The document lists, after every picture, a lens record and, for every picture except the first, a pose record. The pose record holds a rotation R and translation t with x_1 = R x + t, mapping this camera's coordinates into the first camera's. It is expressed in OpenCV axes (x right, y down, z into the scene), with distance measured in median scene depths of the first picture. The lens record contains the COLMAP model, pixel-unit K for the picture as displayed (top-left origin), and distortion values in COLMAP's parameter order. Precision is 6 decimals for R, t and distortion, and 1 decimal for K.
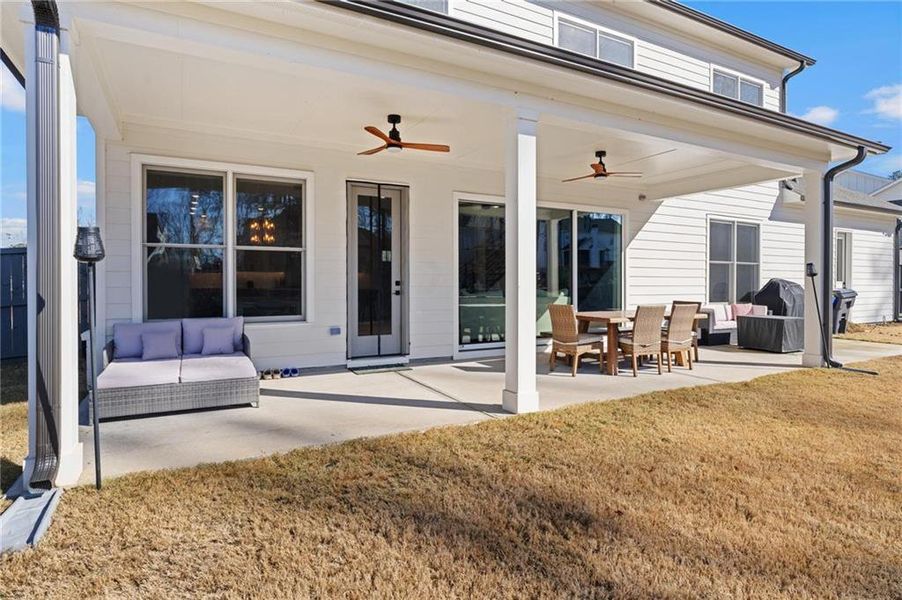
lens RADIAL K [[509.2, 0, 464.0], [0, 509.2, 297.0], [0, 0, 1]] dist [0.000056, 0.001010]
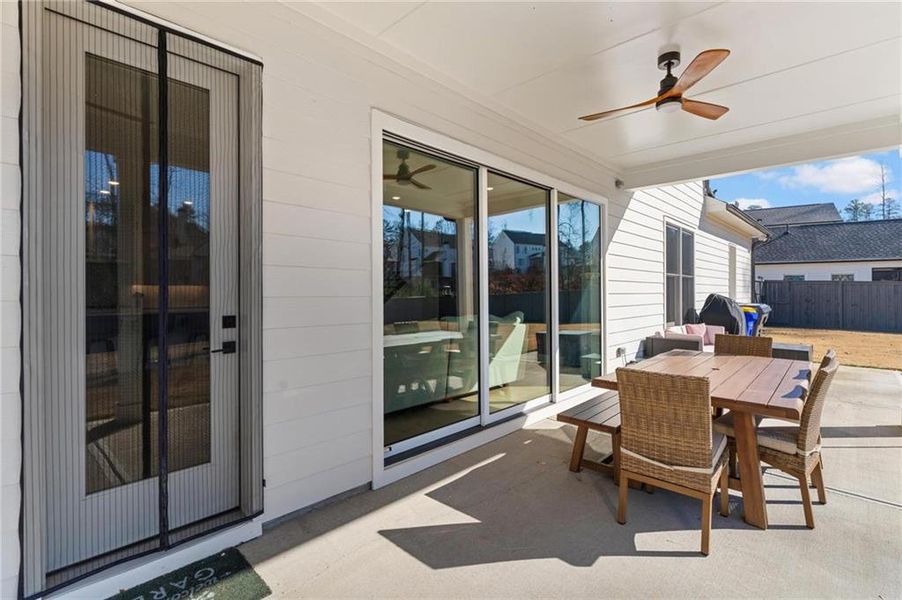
lens RADIAL K [[411.3, 0, 451.0], [0, 411.3, 290.3], [0, 0, 1]] dist [-0.001913, 0.000331]
pose [[0.953647, -0.001317, 0.300926, -0.063114], [0.009438, 0.999629, -0.025536, -0.039602], [-0.300781, 0.027192, 0.953306, 0.637783]]
